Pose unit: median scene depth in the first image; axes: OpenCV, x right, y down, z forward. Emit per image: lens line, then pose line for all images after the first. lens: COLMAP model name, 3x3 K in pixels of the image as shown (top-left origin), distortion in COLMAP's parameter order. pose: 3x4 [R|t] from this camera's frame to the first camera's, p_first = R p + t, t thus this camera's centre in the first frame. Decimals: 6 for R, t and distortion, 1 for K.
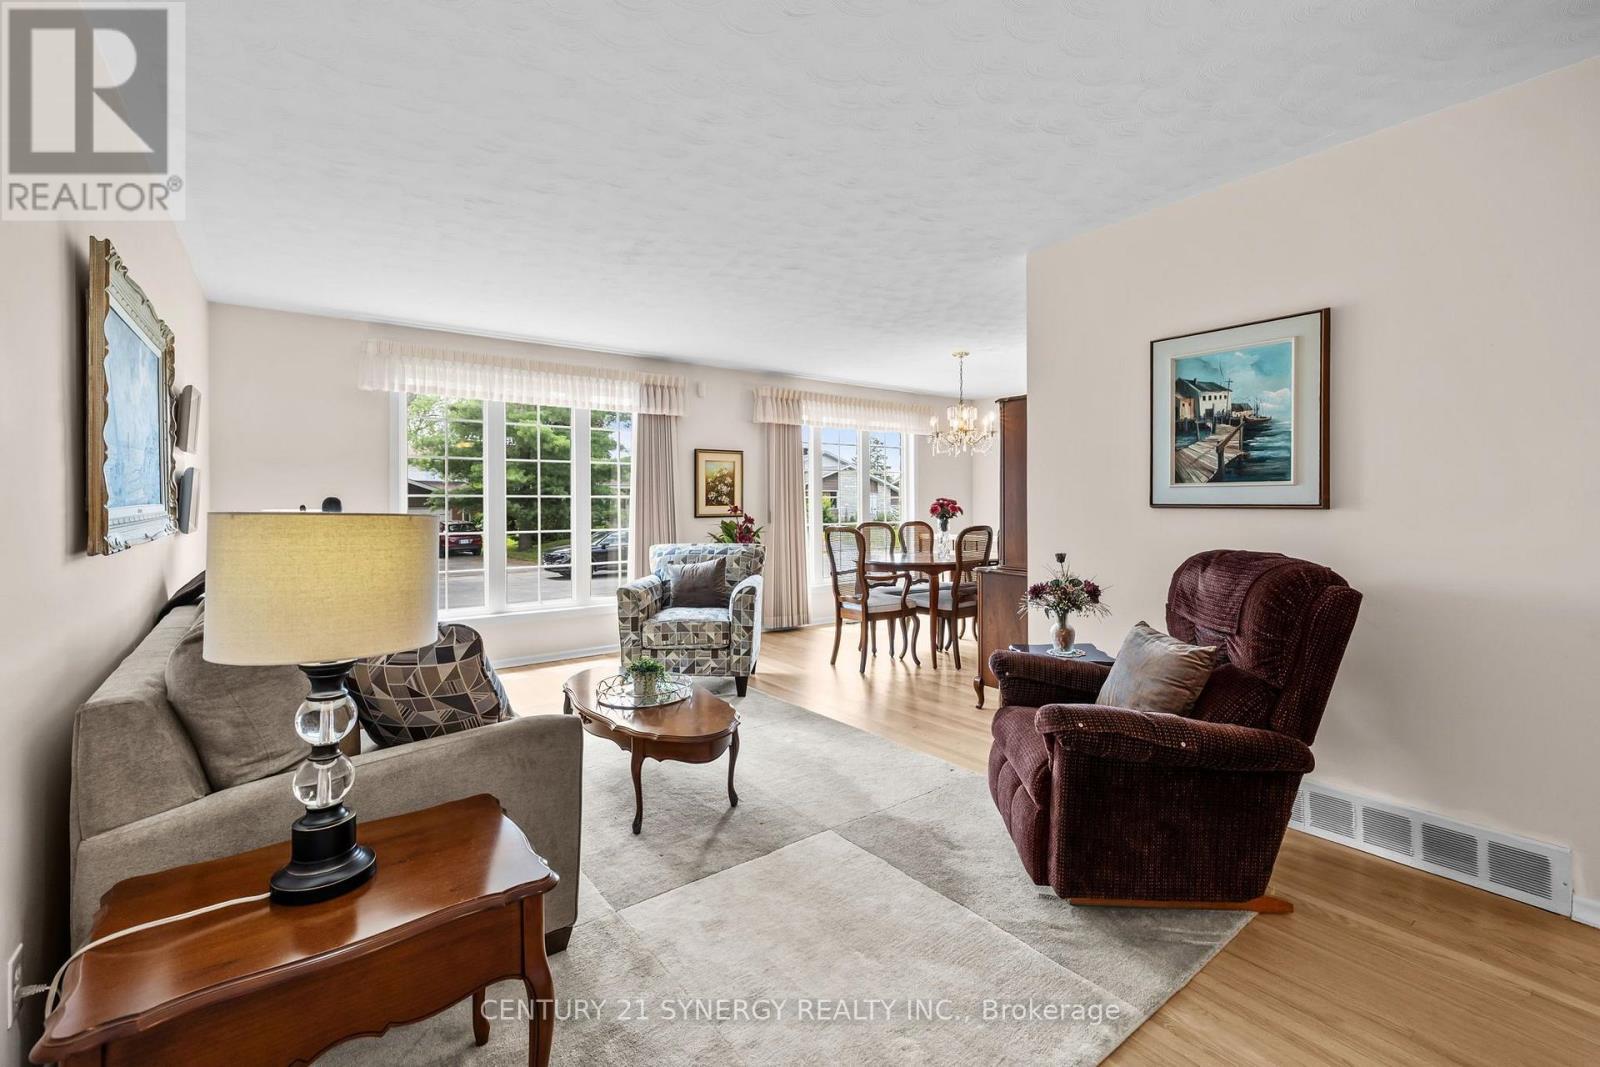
lens RADIAL K [[682.5, 0, 815.0], [0, 682.5, 506.6], [0, 0, 1]] dist [-0.005980, 0.002002]
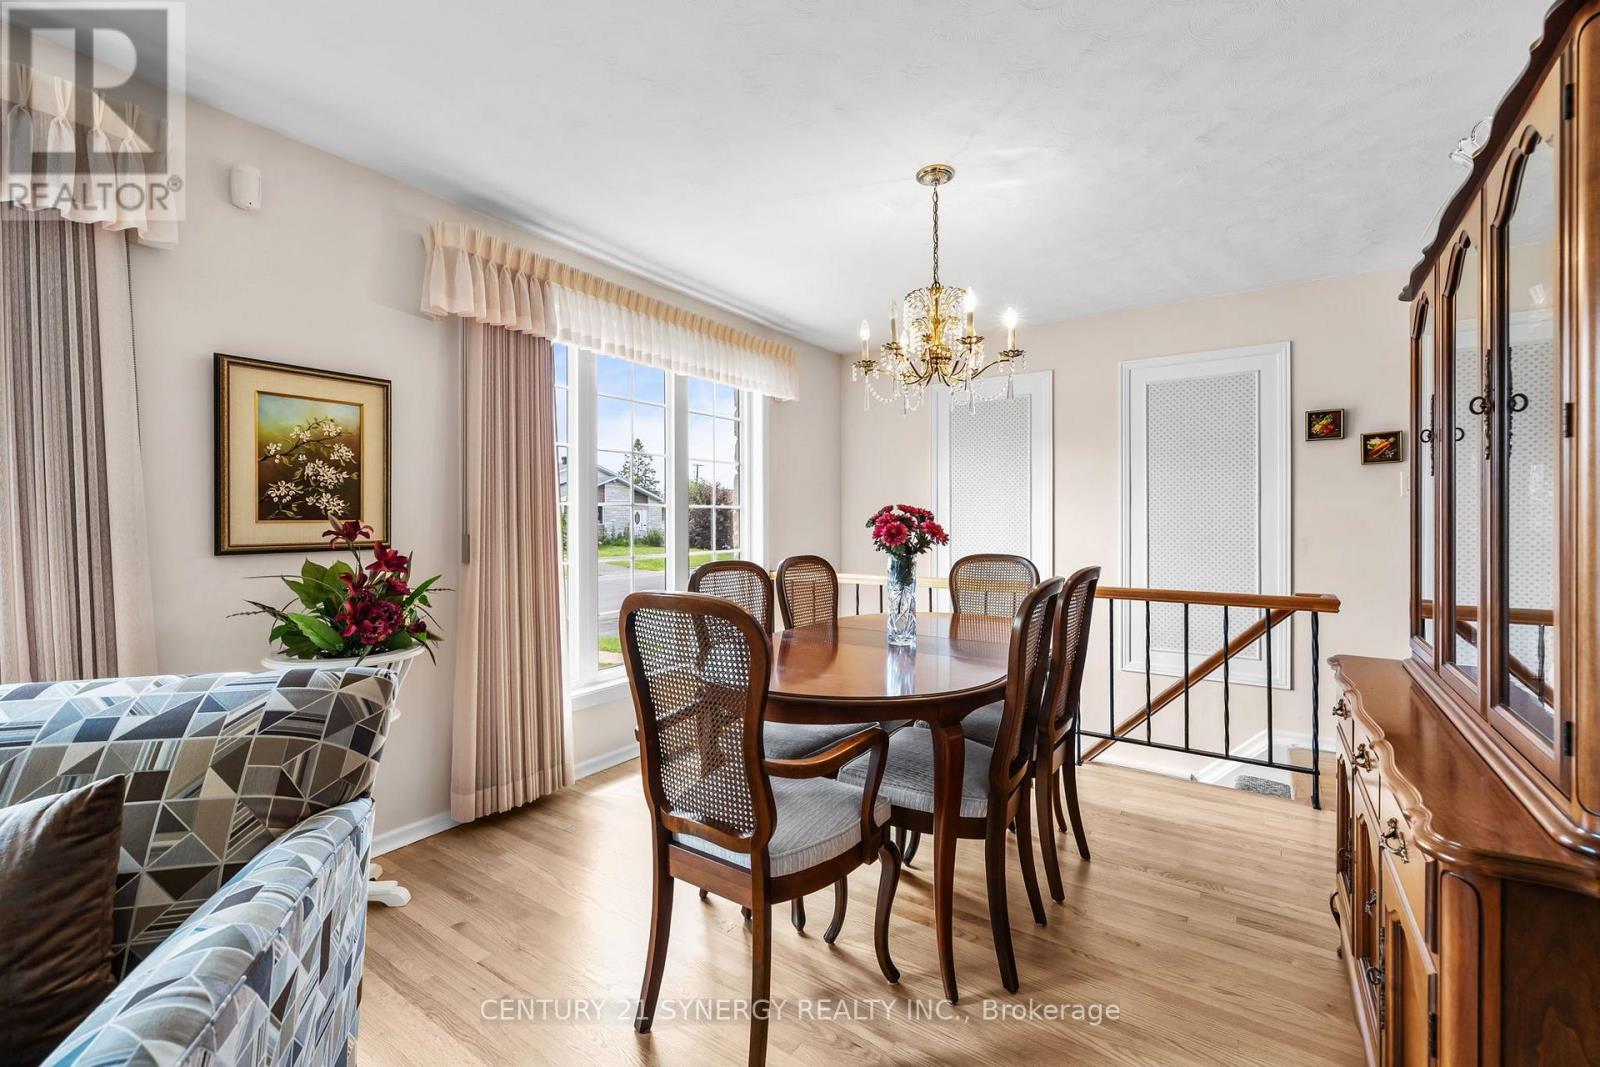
lens RADIAL K [[682.5, 0, 791.7], [0, 682.5, 522.1], [0, 0, 1]] dist [-0.005980, 0.002002]
pose [[0.953284, 0.004316, 0.302045, -0.004948], [-0.003688, 0.999990, -0.002649, -0.000390], [-0.302053, 0.001411, 0.953290, 0.710208]]
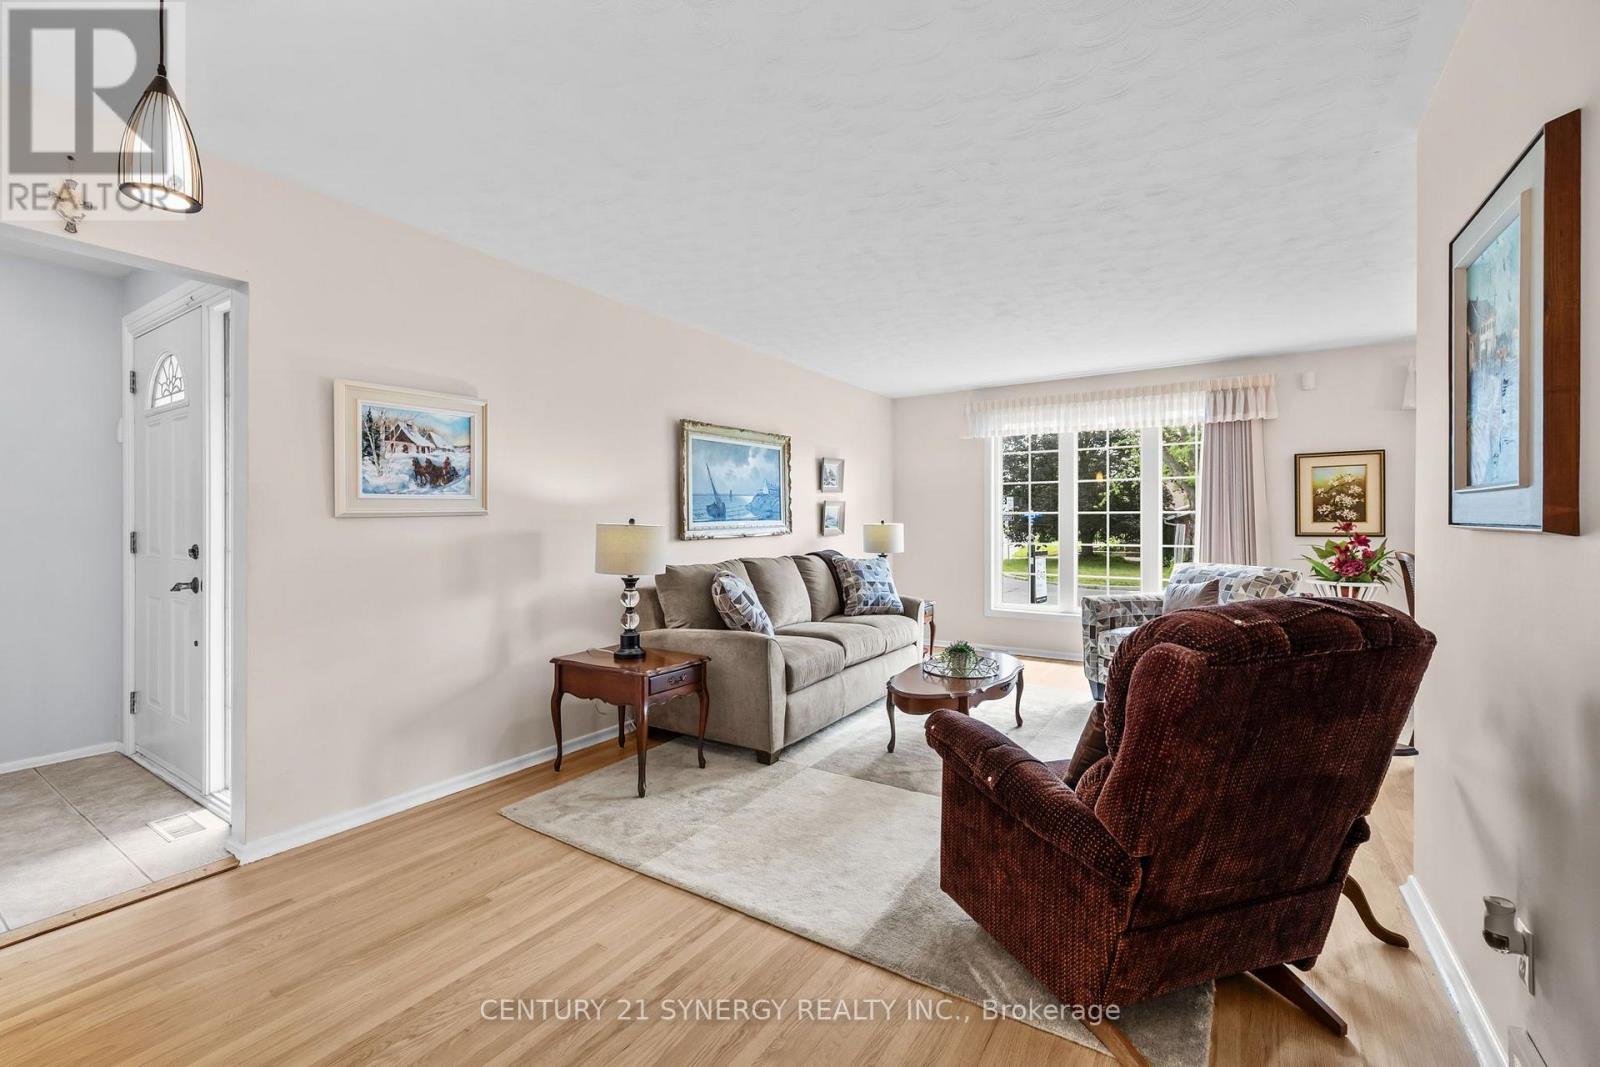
lens RADIAL K [[682.5, 0, 779.7], [0, 682.5, 526.0], [0, 0, 1]] dist [-0.005980, 0.002002]
pose [[0.316905, 0.010037, -0.948404, 0.501690], [-0.002954, 0.999950, 0.009596, -0.002984], [0.948453, -0.000239, 0.316919, 0.163557]]
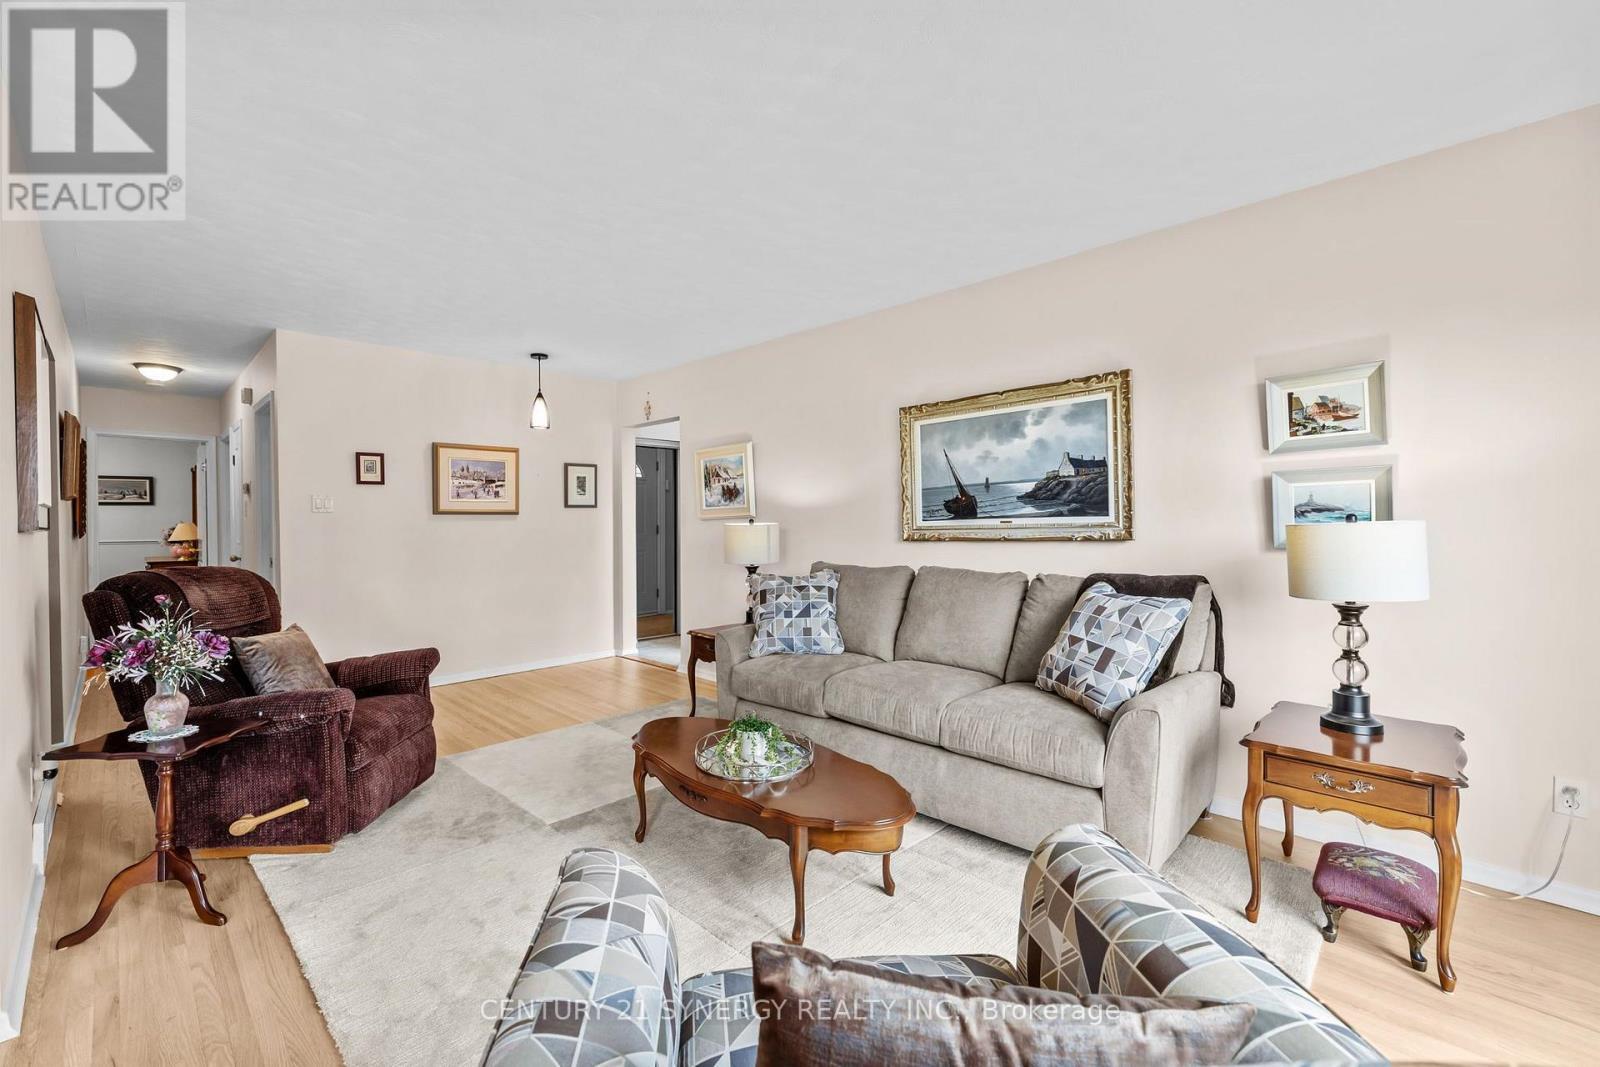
lens RADIAL K [[682.5, 0, 787.6], [0, 682.5, 525.4], [0, 0, 1]] dist [-0.005980, 0.002002]
pose [[-0.992600, 0.012686, -0.120764, -0.118126], [0.011776, 0.999897, 0.008245, -0.002144], [0.120857, 0.006762, -0.992647, 1.068608]]
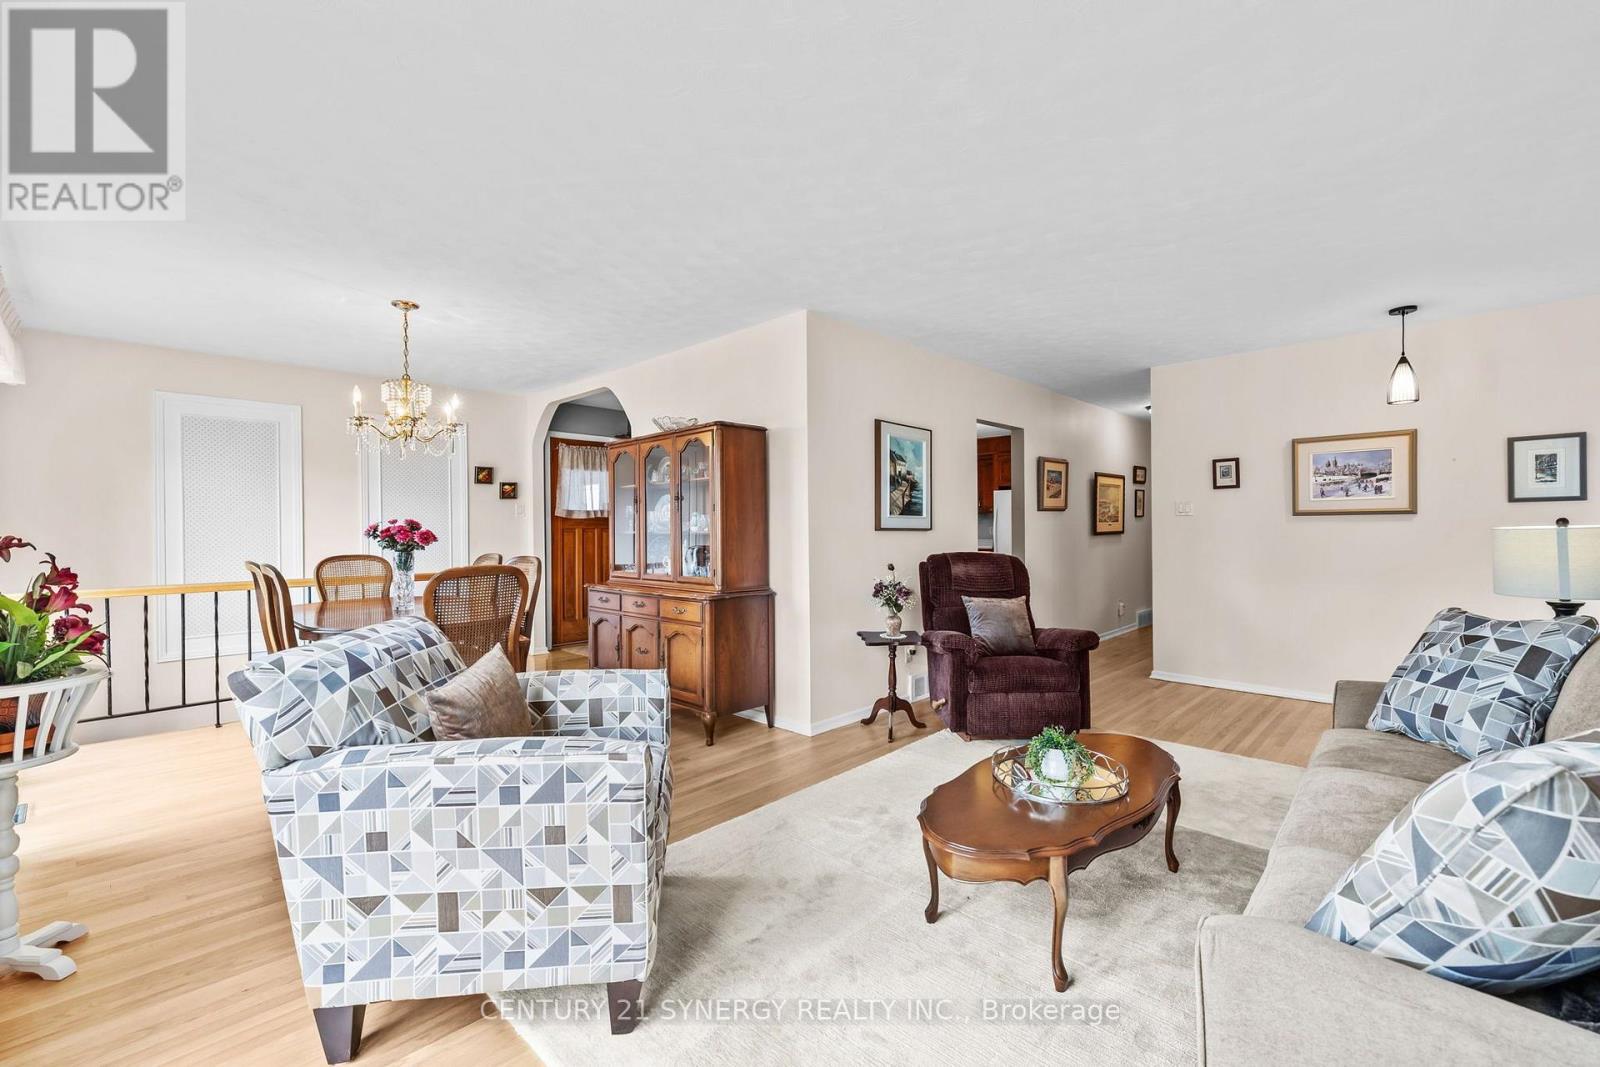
lens RADIAL K [[682.5, 0, 804.4], [0, 682.5, 533.1], [0, 0, 1]] dist [-0.005980, 0.002002]
pose [[-0.116258, 0.001971, 0.993217, -0.583069], [0.007407, 0.999972, -0.001117, 0.004225], [-0.993191, 0.007227, -0.116269, 0.796598]]
